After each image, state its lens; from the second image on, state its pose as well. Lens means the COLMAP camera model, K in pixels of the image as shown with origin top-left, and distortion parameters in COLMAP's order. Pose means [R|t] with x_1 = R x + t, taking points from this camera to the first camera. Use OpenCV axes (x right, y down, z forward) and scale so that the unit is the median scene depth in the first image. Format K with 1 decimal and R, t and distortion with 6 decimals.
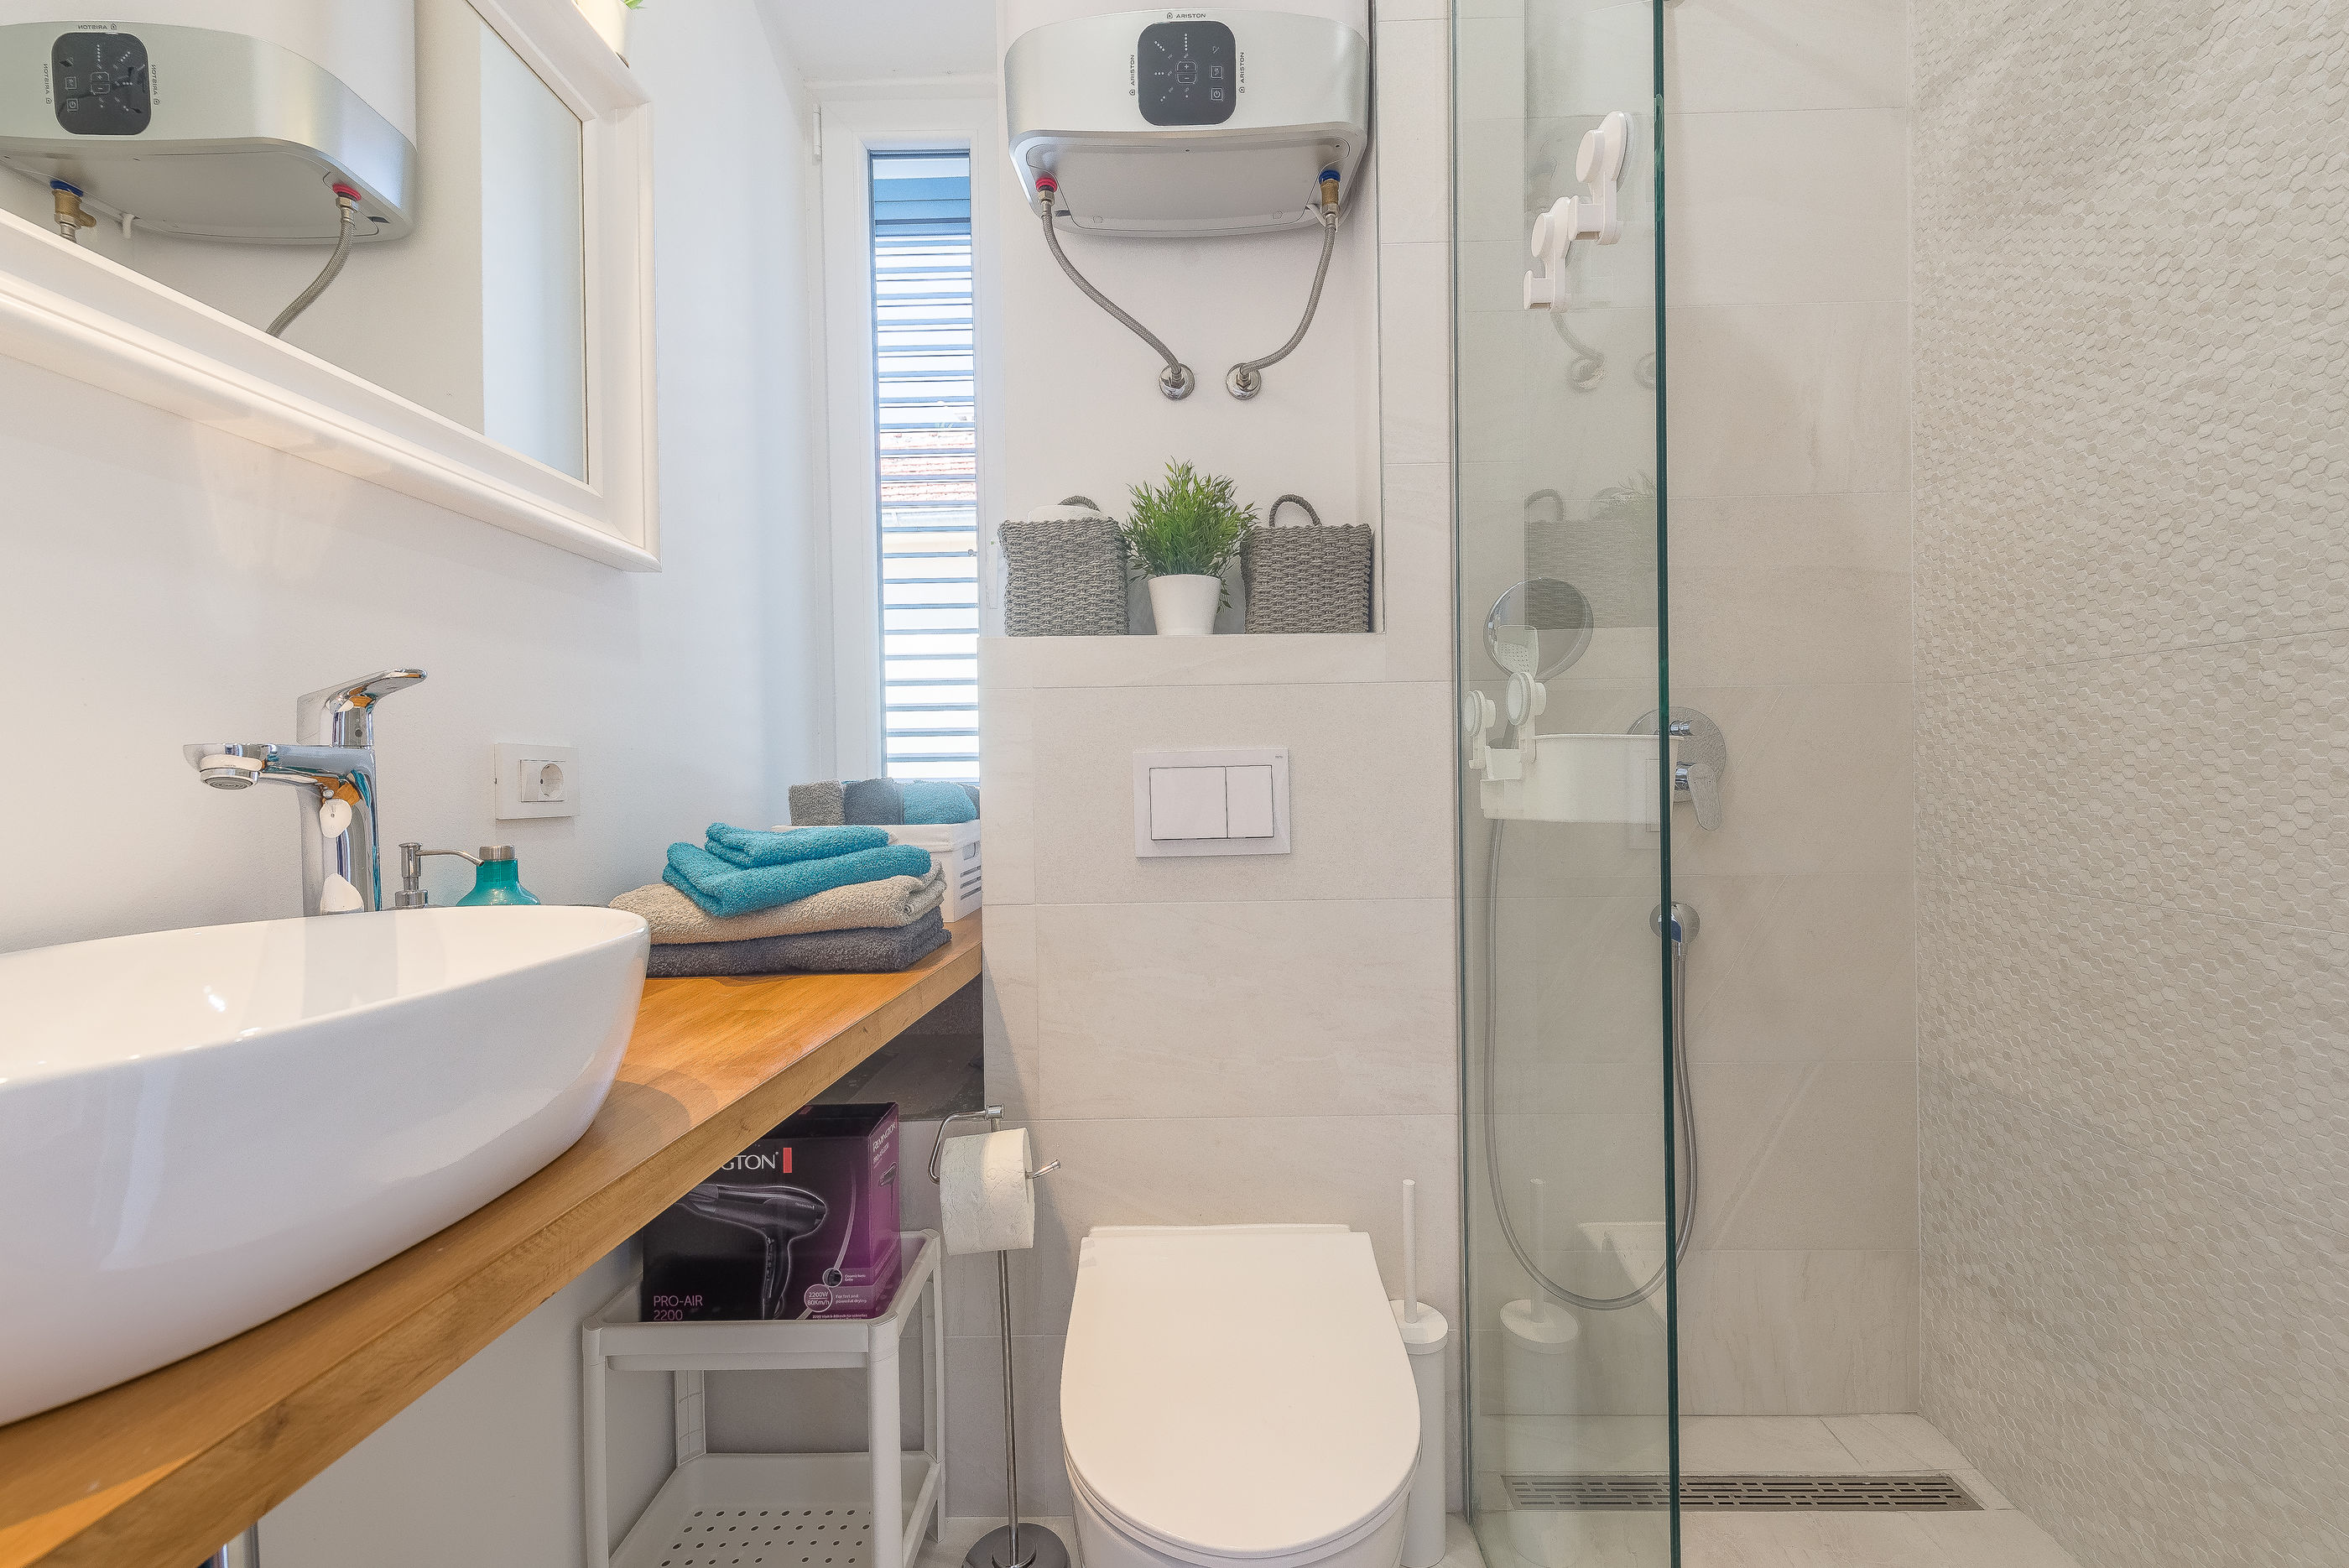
lens RADIAL K [[935.2, 0, 1160.7], [0, 935.2, 761.0], [0, 0, 1]] dist [0.006747, -0.001203]
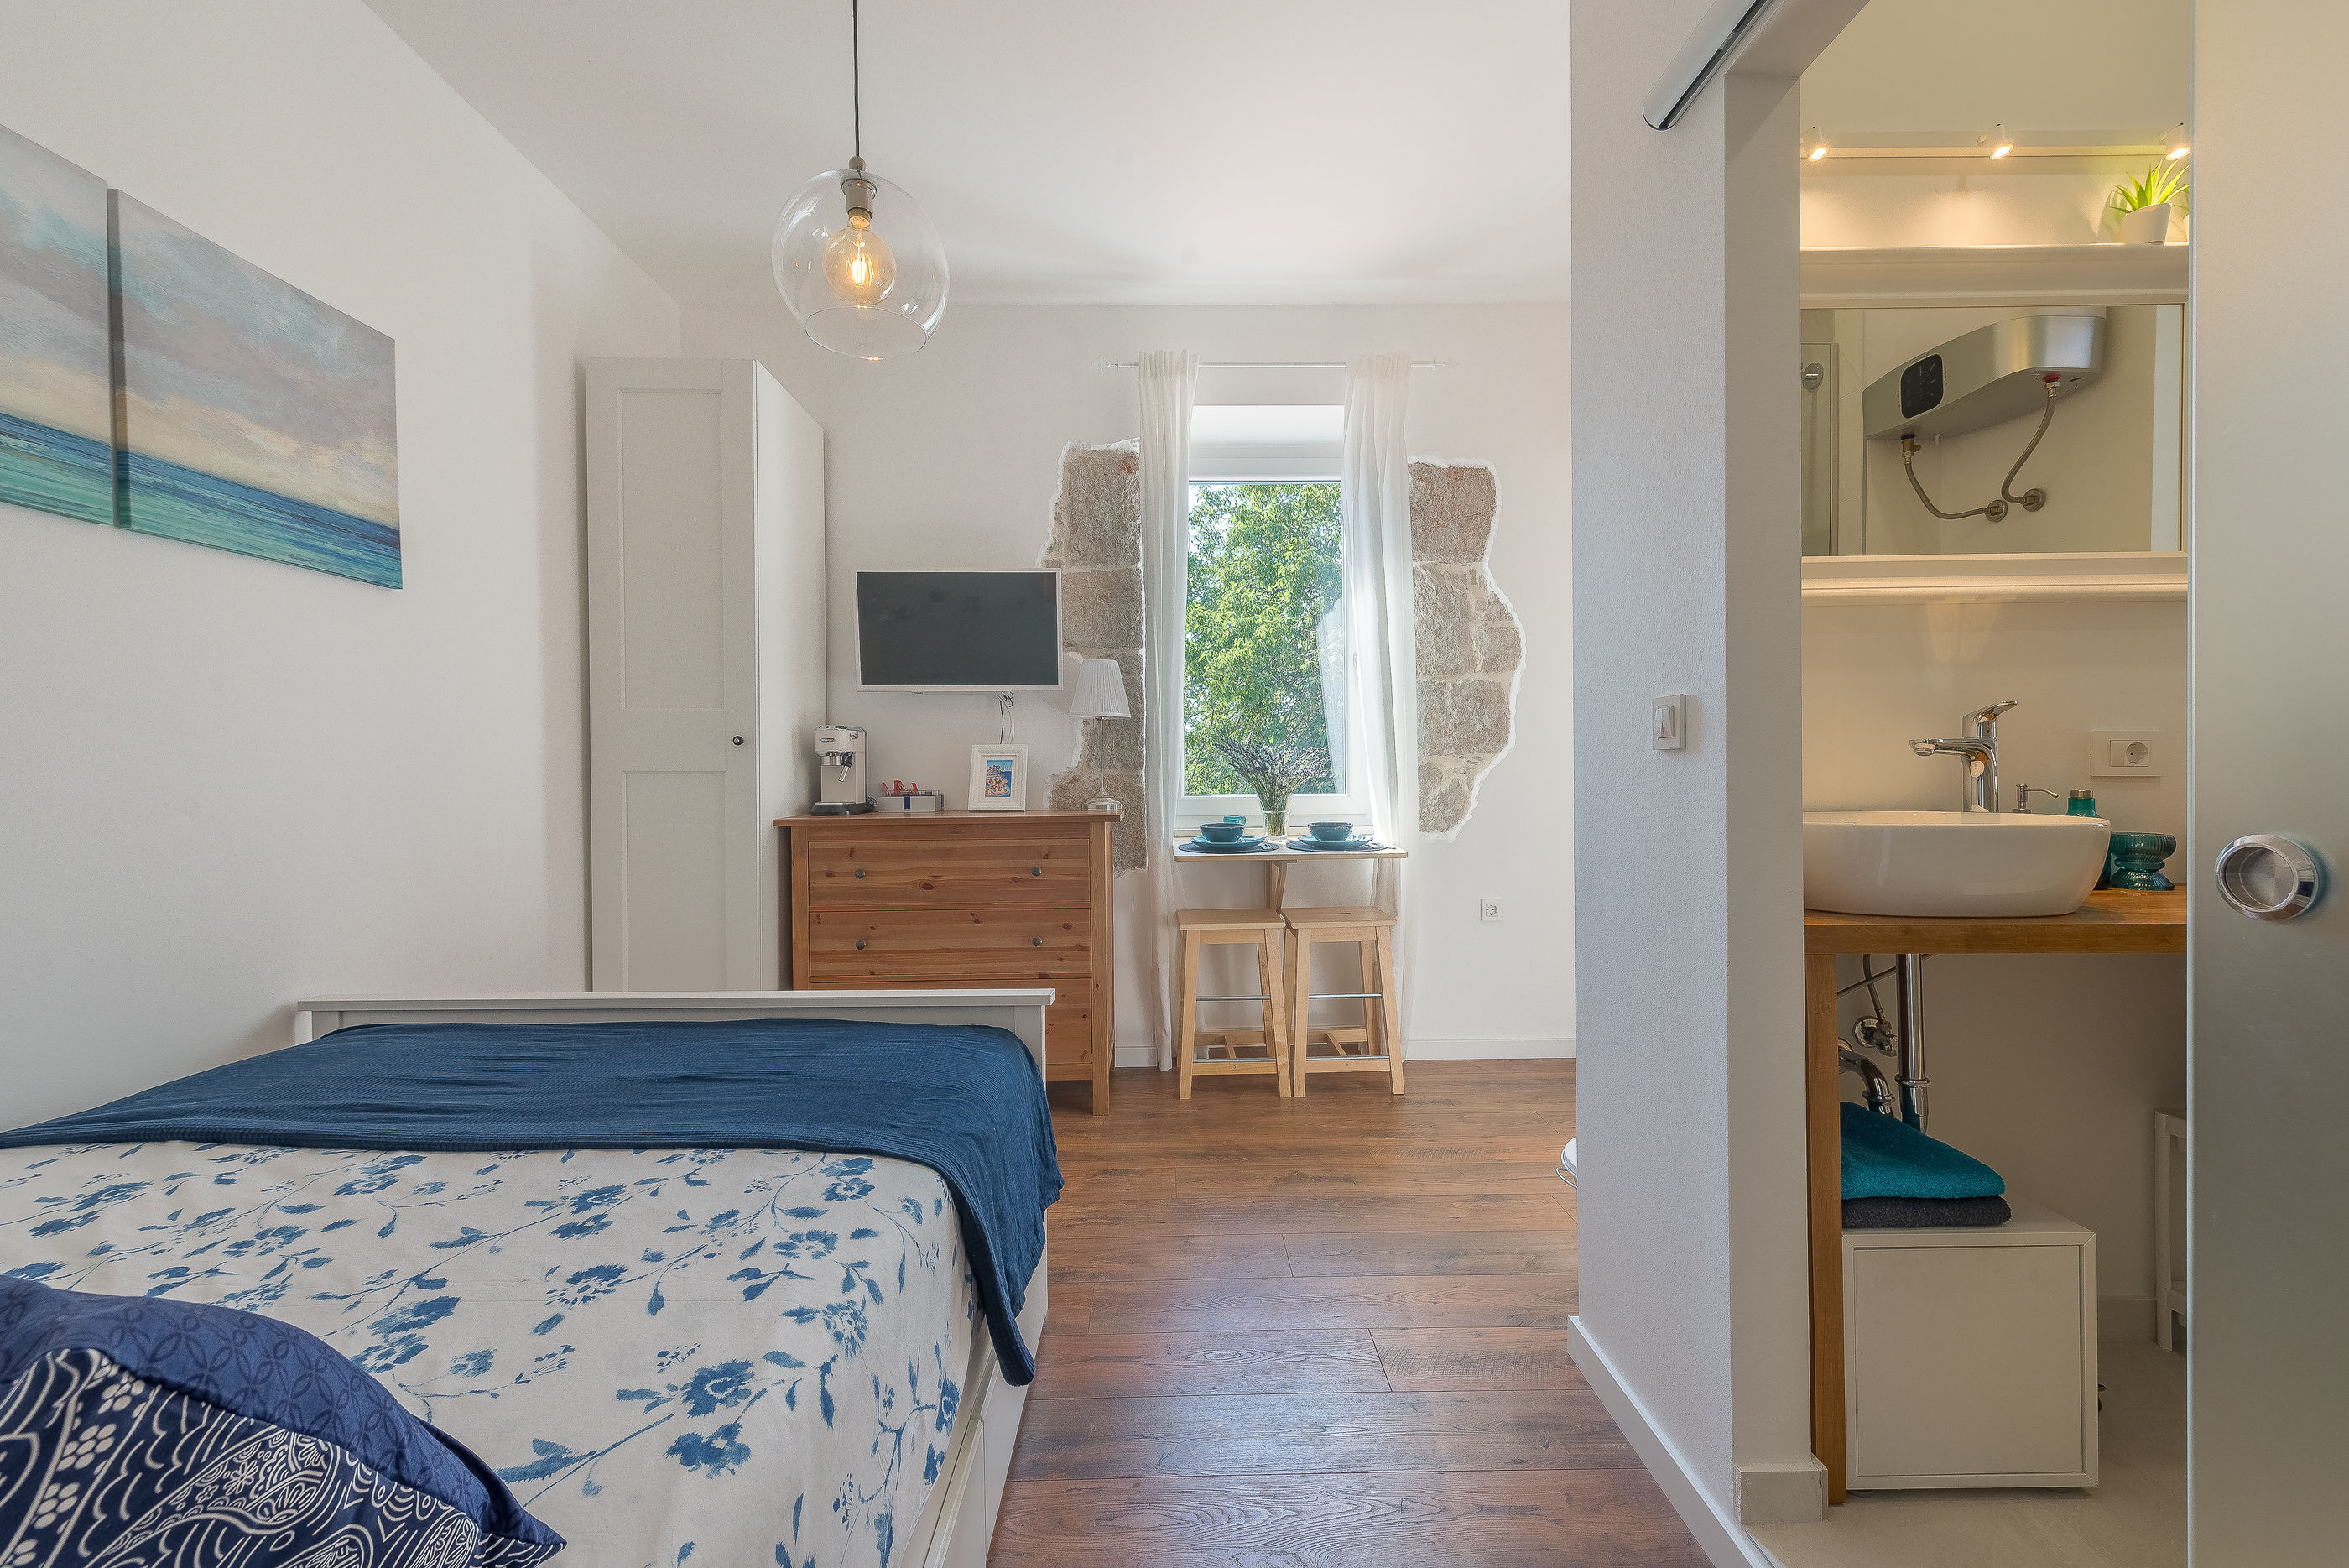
lens RADIAL K [[935.2, 0, 1176.8], [0, 935.2, 779.9], [0, 0, 1]] dist [0.006747, -0.001203]
pose [[0.019940, 0.029014, -0.999380, 0.791604], [0.019848, 0.999370, 0.029410, -0.011205], [0.999604, -0.020423, 0.019351, -0.572001]]
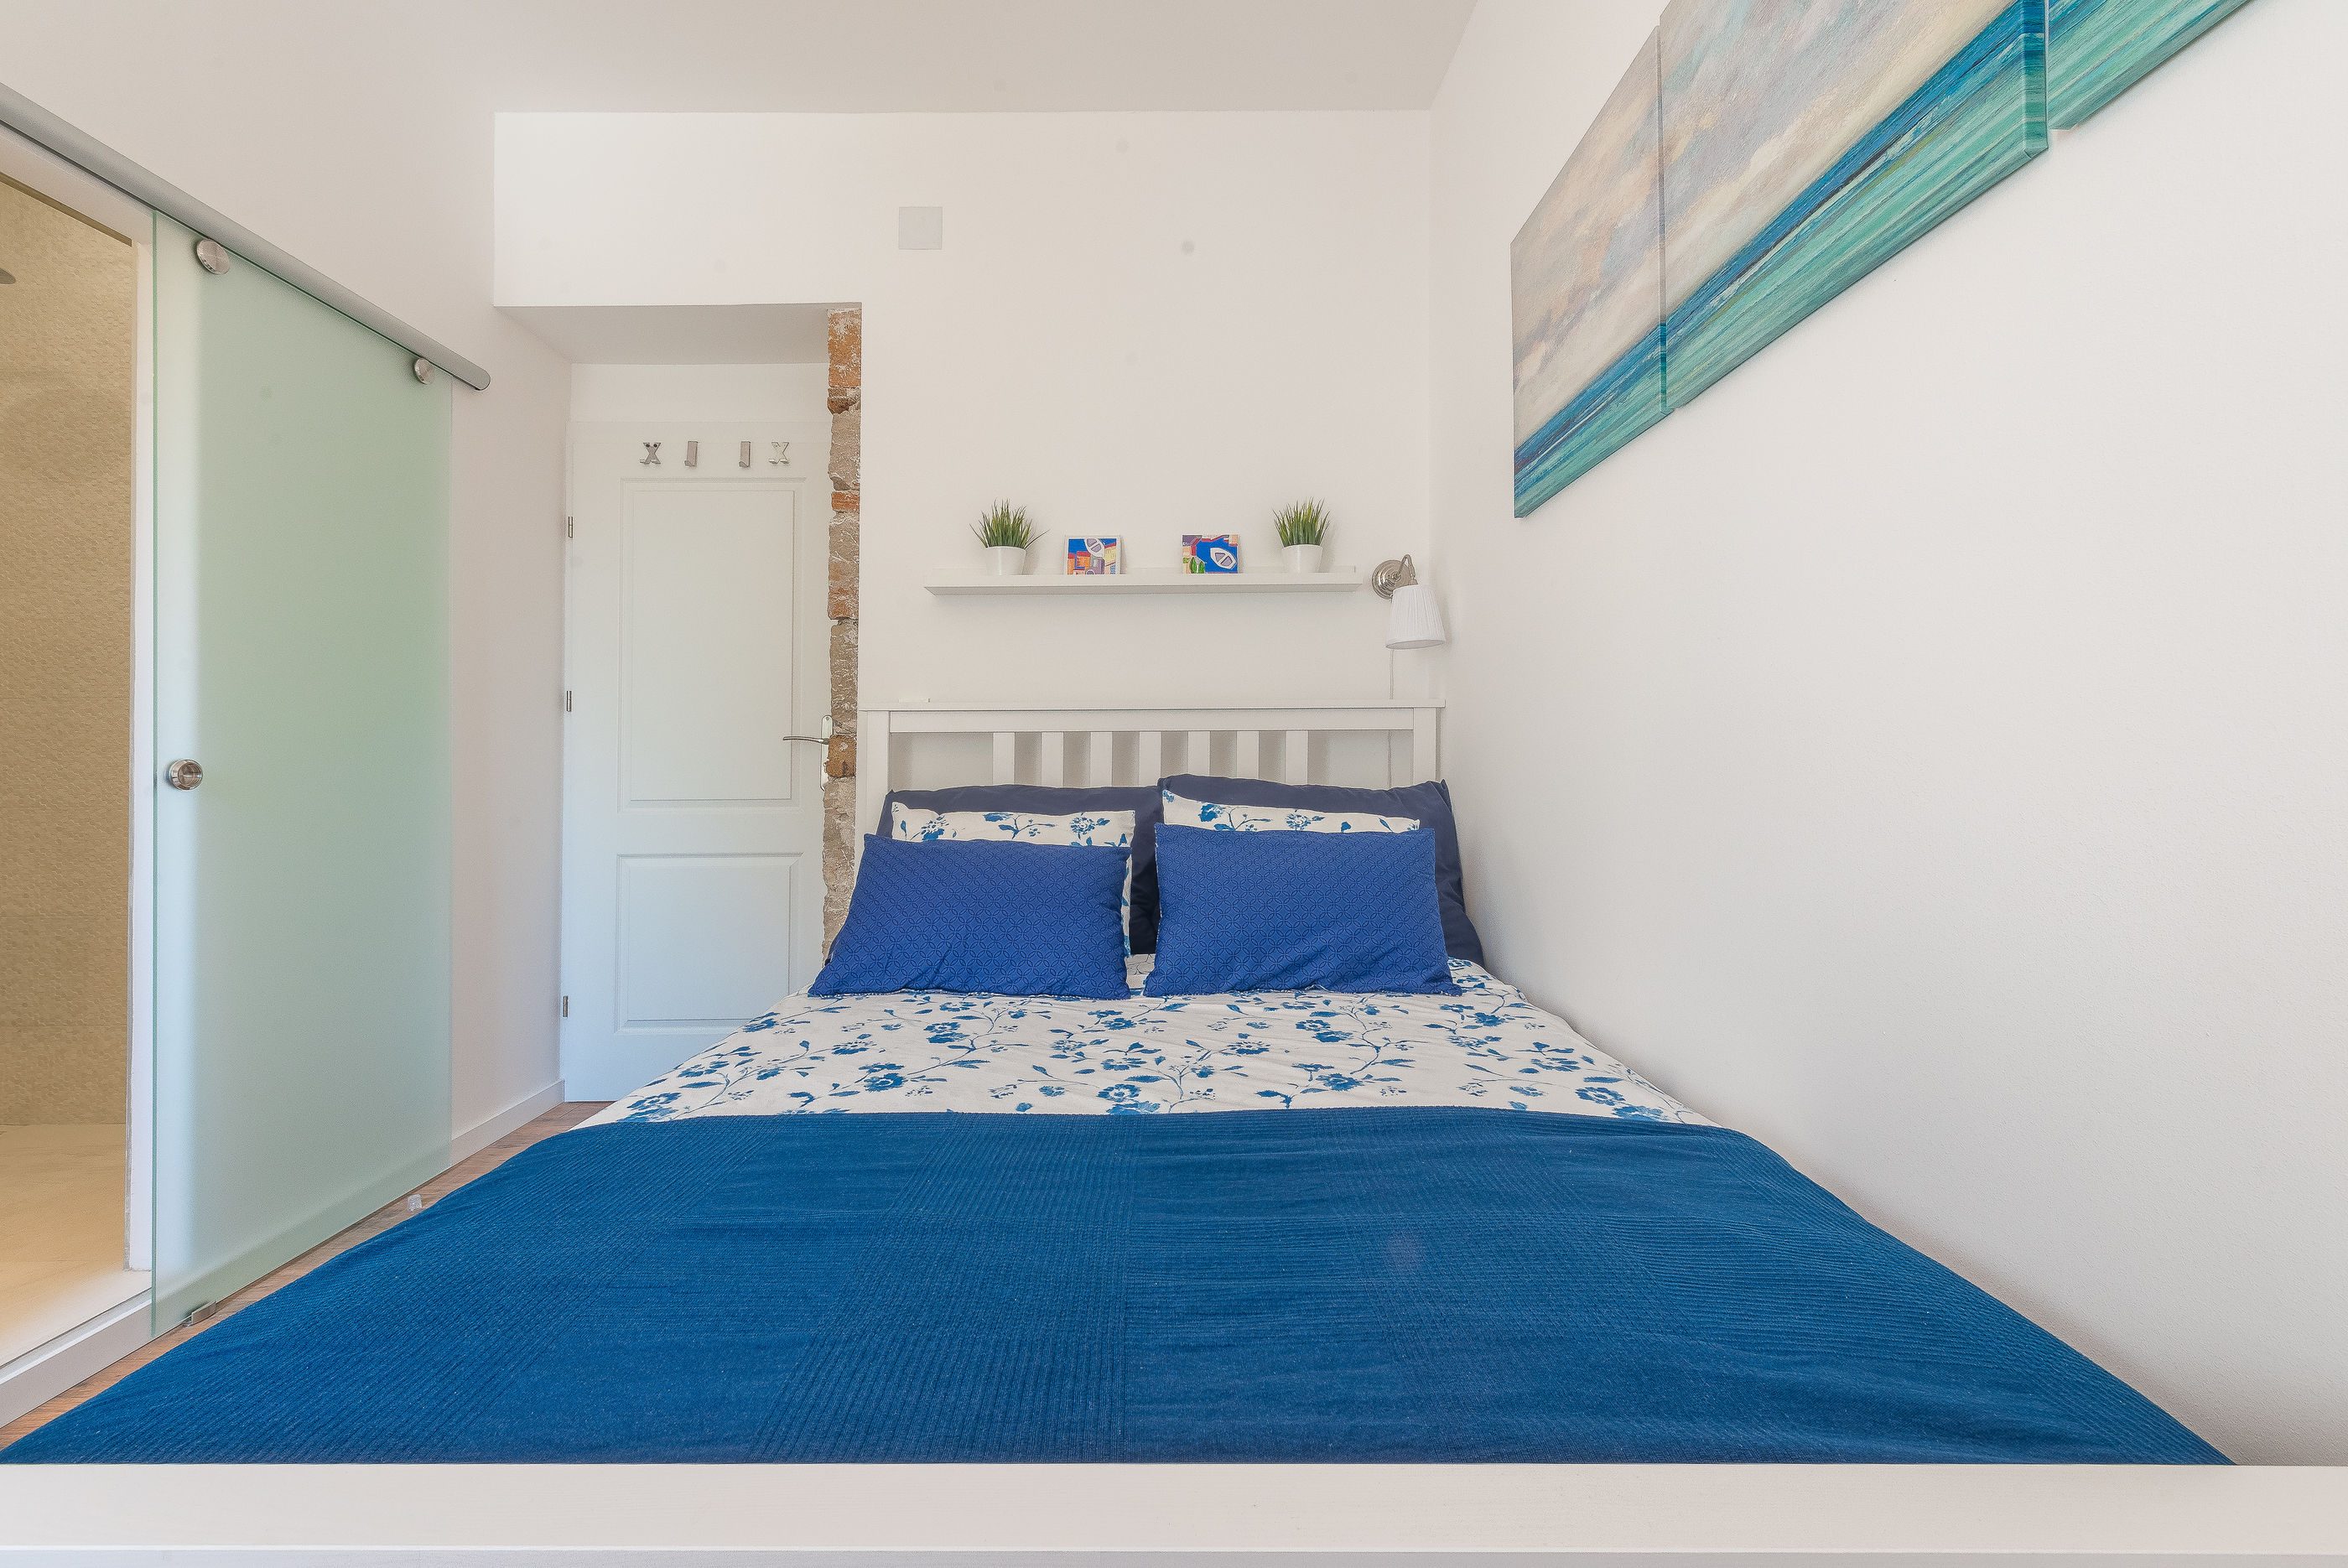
lens RADIAL K [[934.7, 0, 1200.4], [0, 934.7, 767.5], [0, 0, 1]] dist [0.006747, -0.001203]
pose [[-0.055388, 0.015358, 0.998347, -1.331422], [0.000220, 0.999882, -0.015369, 0.087959], [-0.998465, -0.000632, -0.055385, -1.482787]]
